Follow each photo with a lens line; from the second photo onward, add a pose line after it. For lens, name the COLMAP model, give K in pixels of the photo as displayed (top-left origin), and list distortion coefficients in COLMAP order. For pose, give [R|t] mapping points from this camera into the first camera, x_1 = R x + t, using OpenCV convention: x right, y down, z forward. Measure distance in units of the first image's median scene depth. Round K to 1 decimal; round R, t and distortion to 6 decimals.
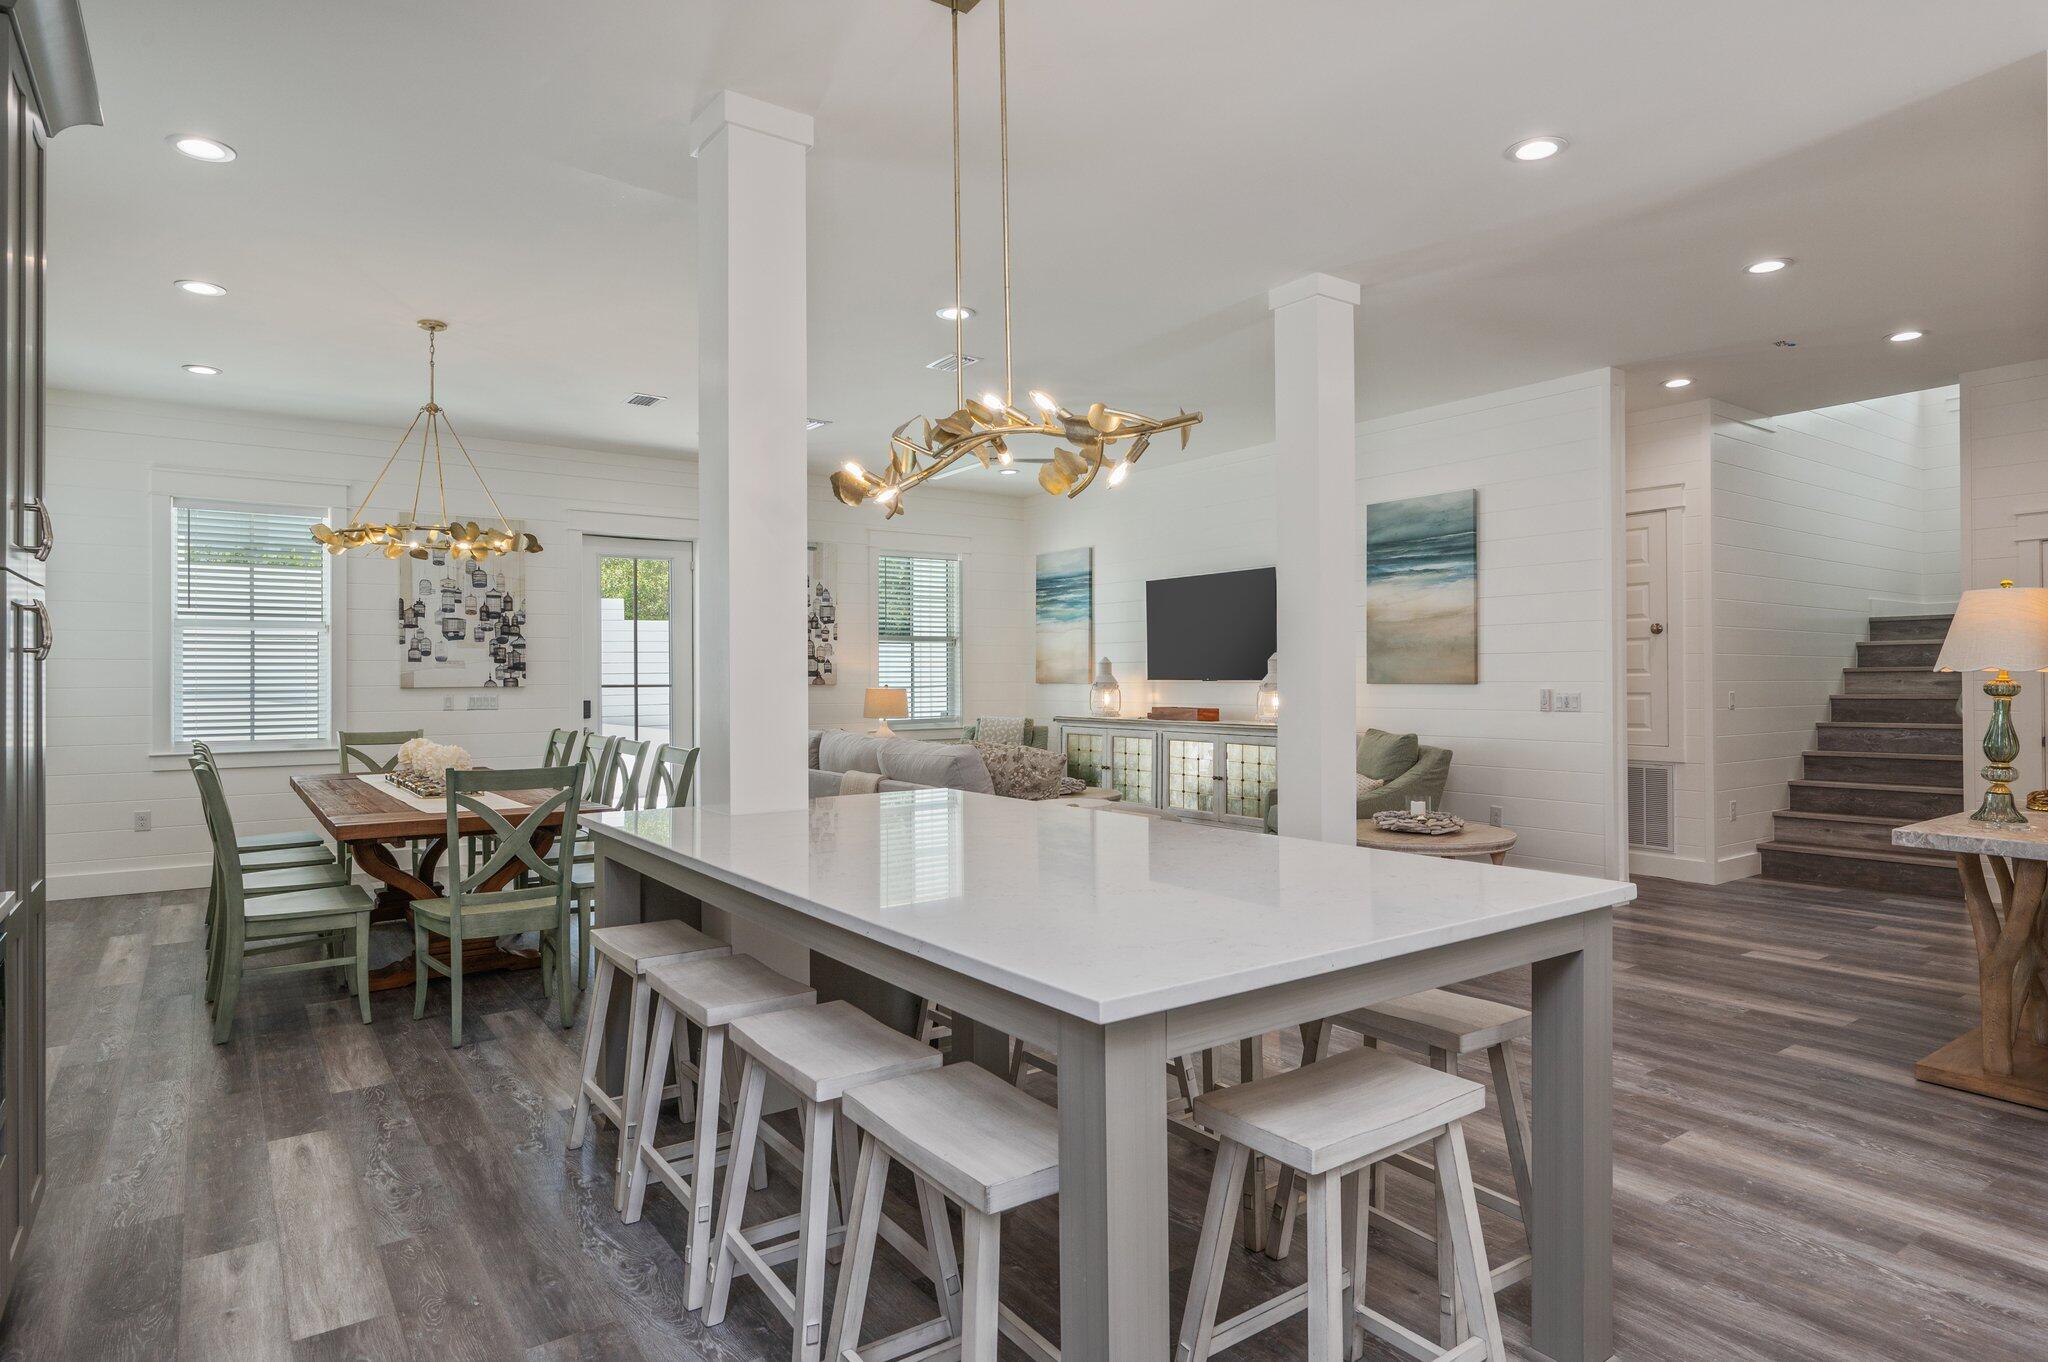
lens RADIAL K [[1155.2, 0, 1025.9], [0, 1155.2, 676.4], [0, 0, 1]] dist [-0.004148, -0.000550]
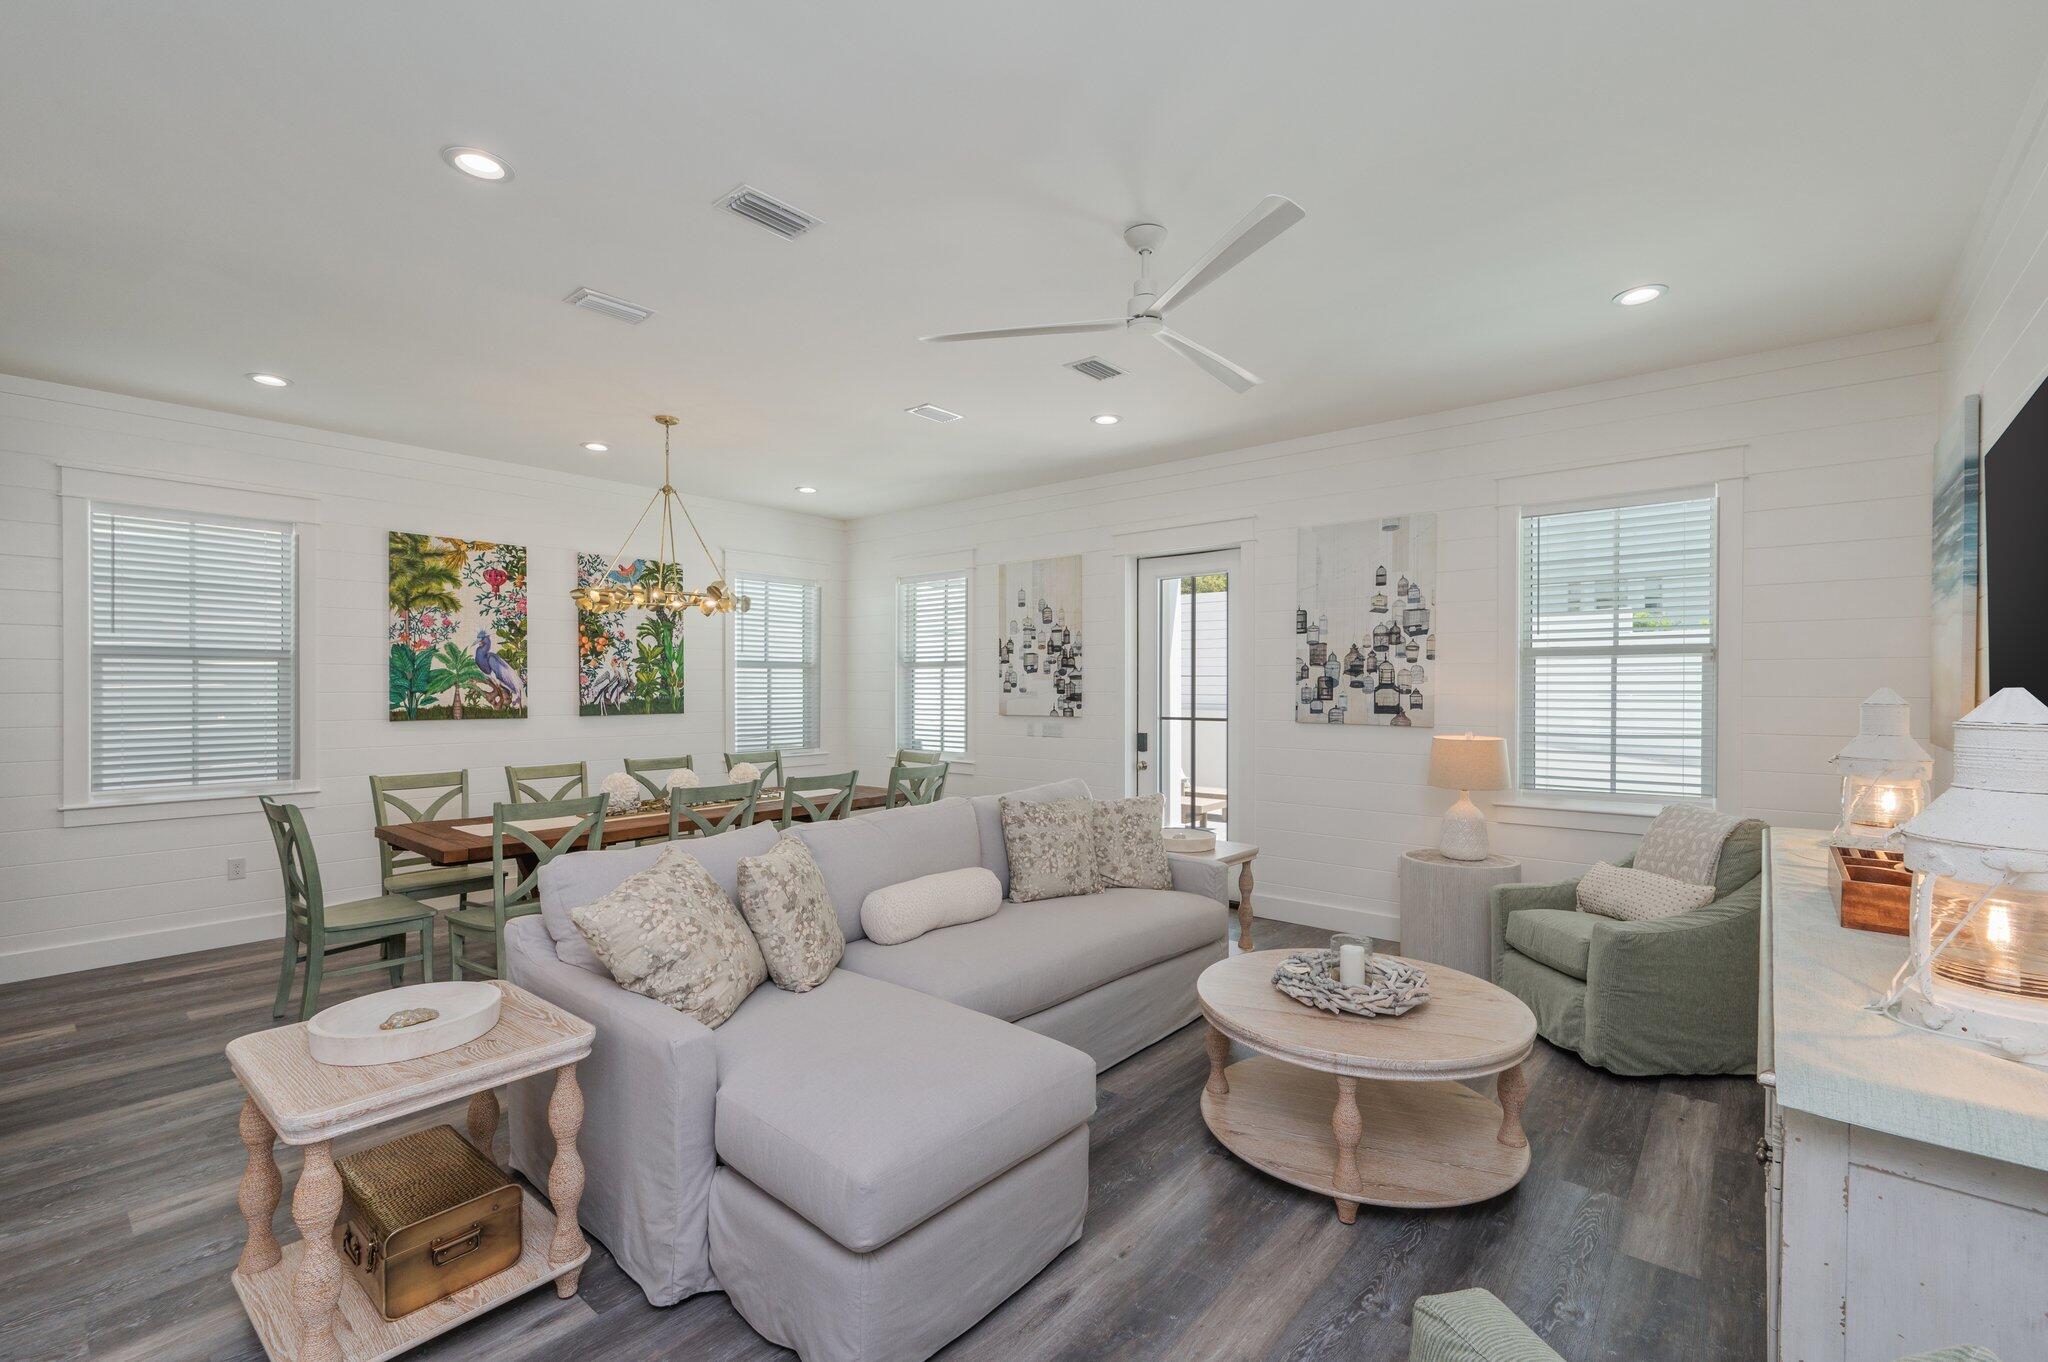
lens RADIAL K [[886.6, 0, 1014.5], [0, 886.6, 690.6], [0, 0, 1]] dist [0.004174, 0.001041]
pose [[0.255028, 0.007683, -0.966903, 0.321101], [-0.000408, 0.999969, 0.007839, -0.020735], [0.966934, -0.001605, 0.255023, 0.754795]]
